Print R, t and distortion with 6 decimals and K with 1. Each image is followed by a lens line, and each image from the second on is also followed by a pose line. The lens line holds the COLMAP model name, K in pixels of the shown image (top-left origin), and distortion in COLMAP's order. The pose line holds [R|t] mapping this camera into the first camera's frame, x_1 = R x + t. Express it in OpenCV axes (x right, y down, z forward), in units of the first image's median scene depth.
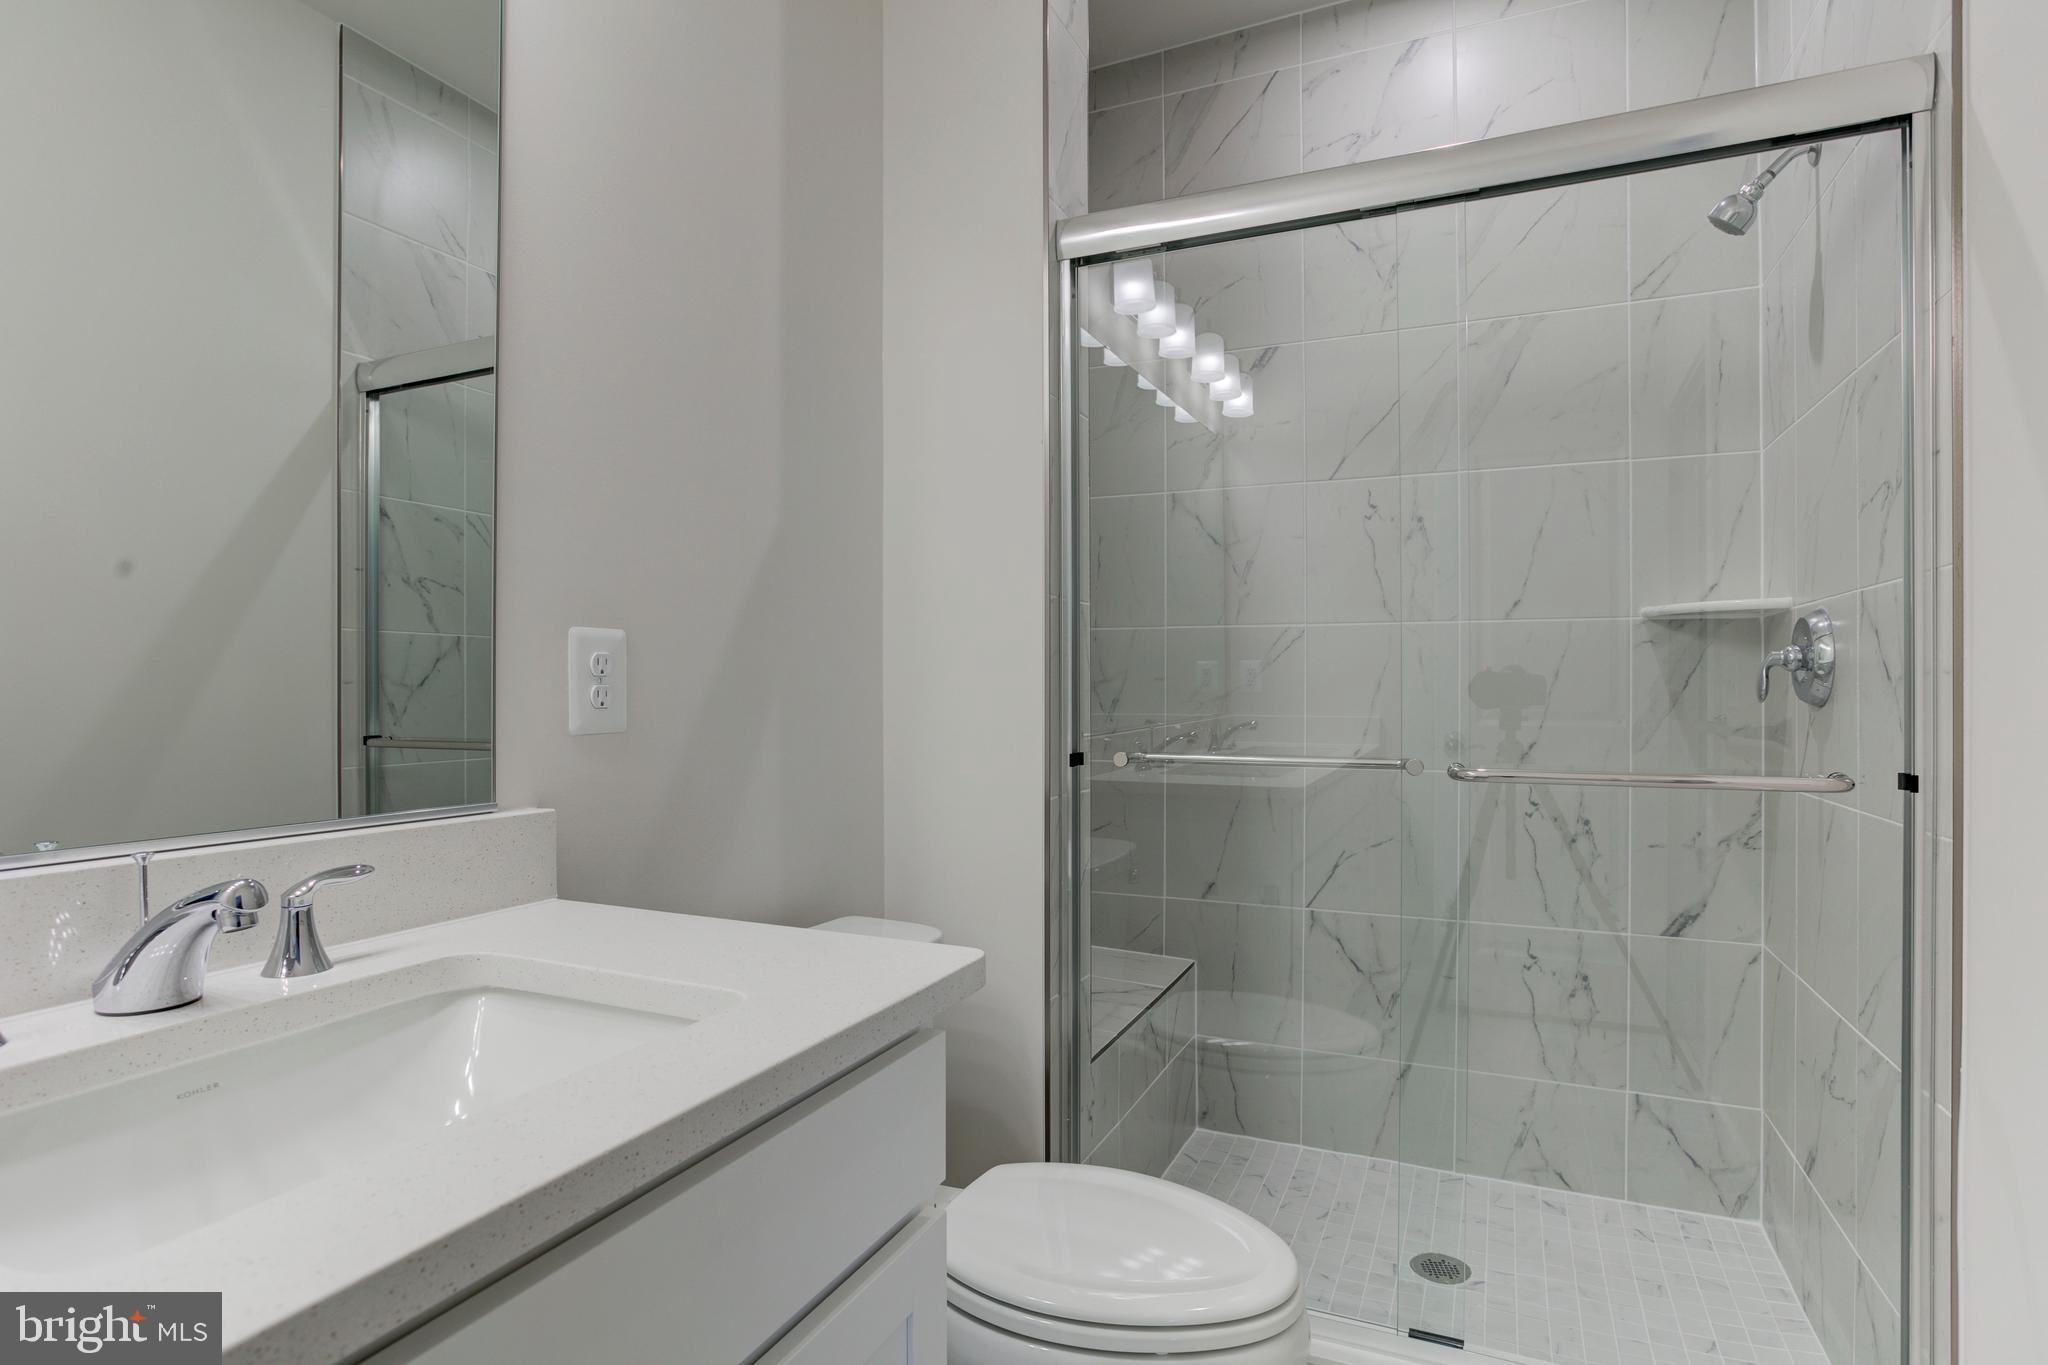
lens RADIAL K [[1046.5, 0, 1039.1], [0, 1046.5, 685.7], [0, 0, 1]] dist [-0.040866, 0.014401]
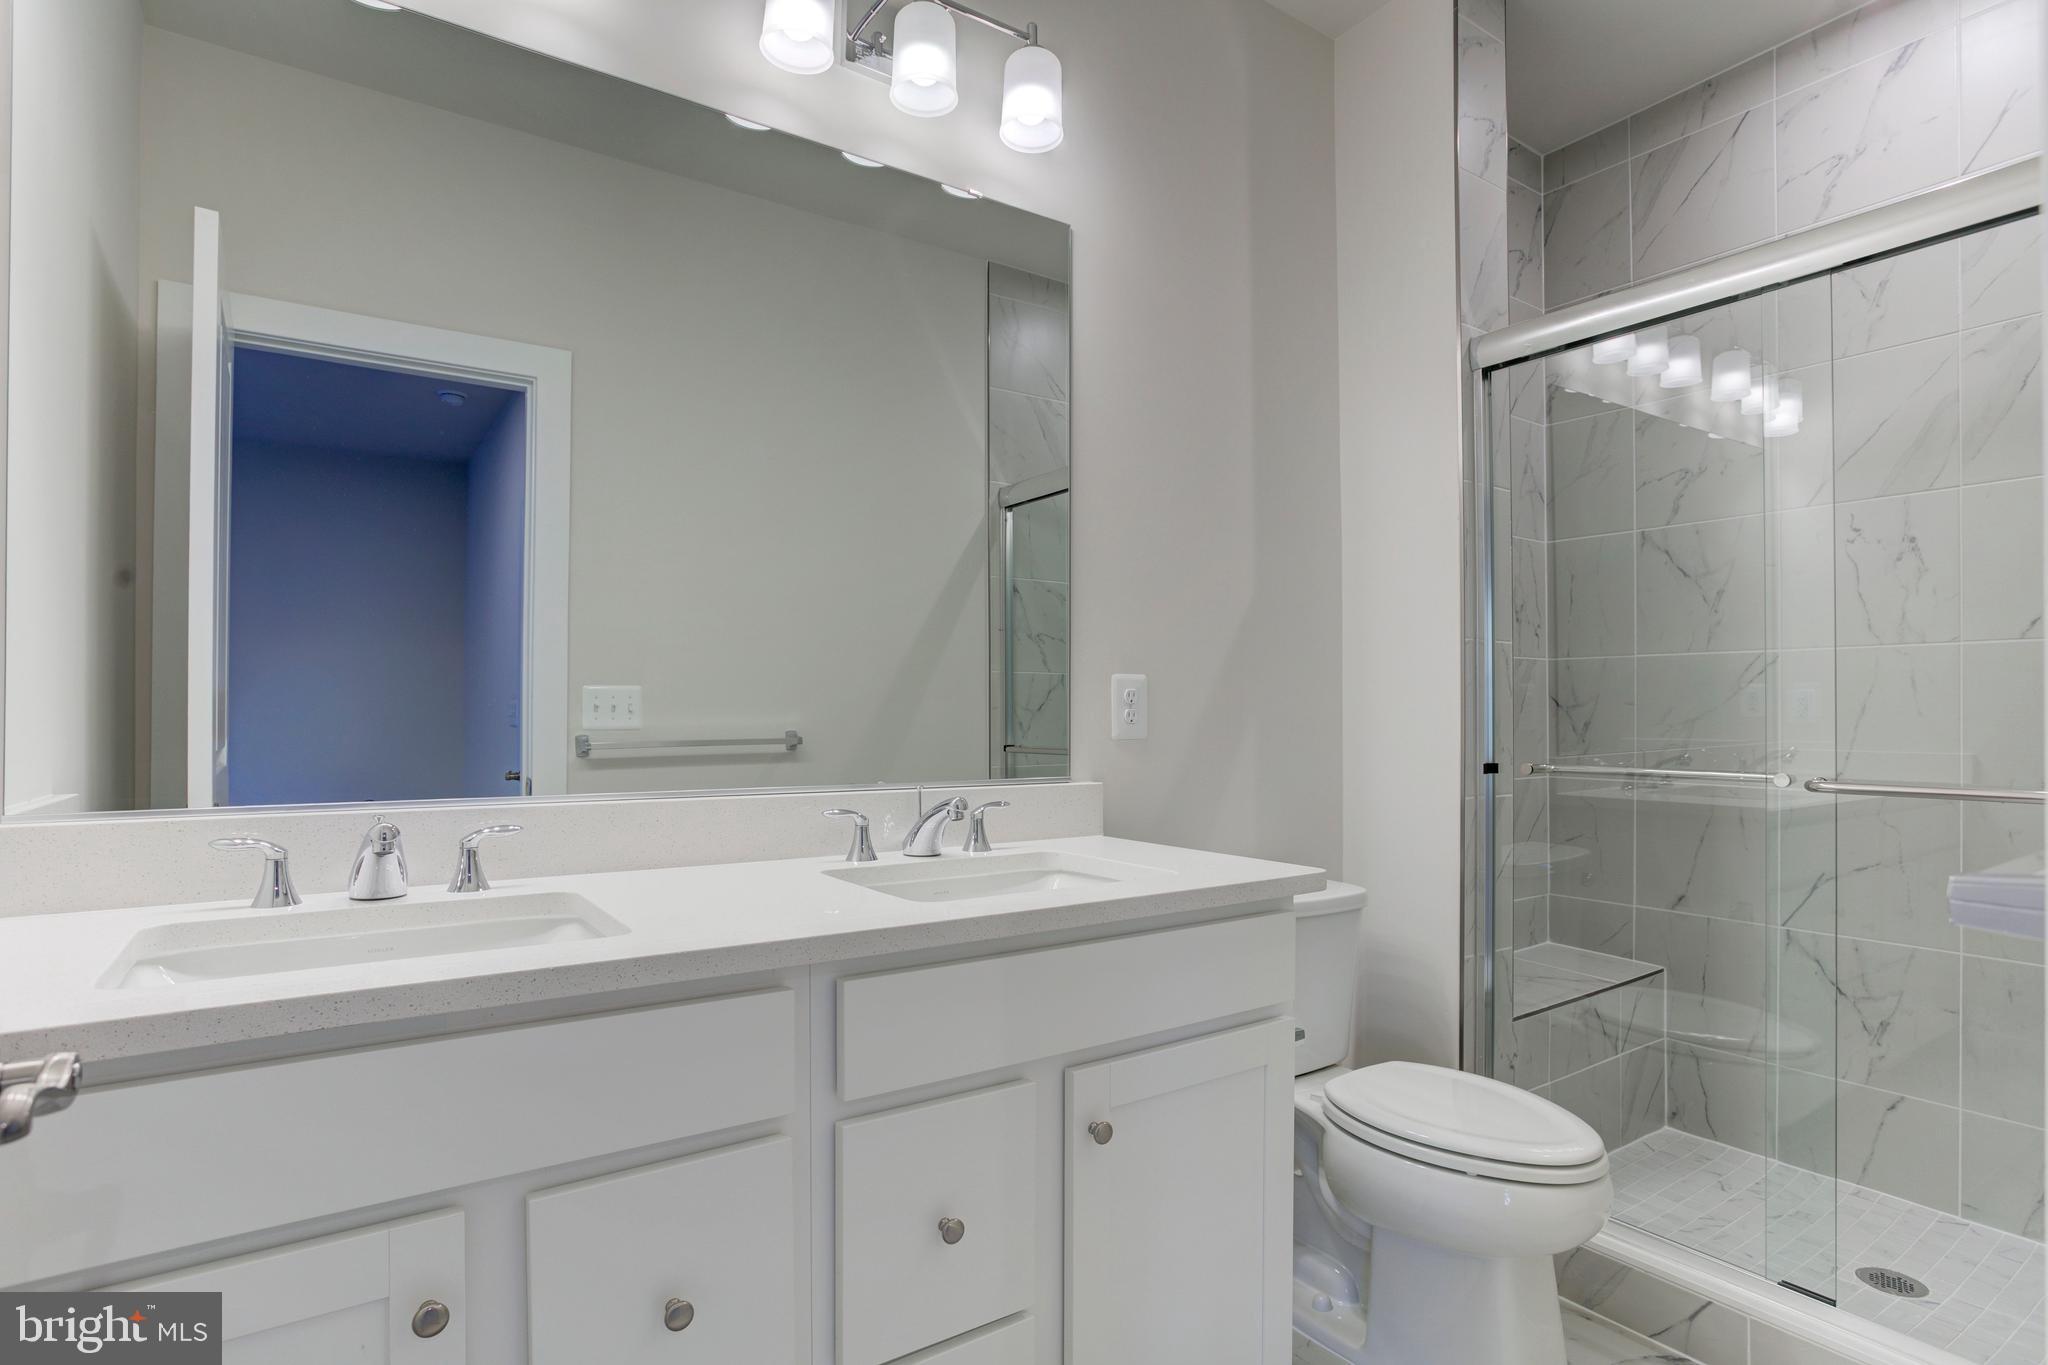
lens RADIAL K [[1046.5, 0, 1021.5], [0, 1046.5, 696.3], [0, 0, 1]] dist [-0.040866, 0.014401]
pose [[0.845970, -0.007751, -0.533175, 0.168507], [0.000482, 0.999905, -0.013771, 0.000781], [0.533231, 0.011393, 0.845893, -0.260302]]
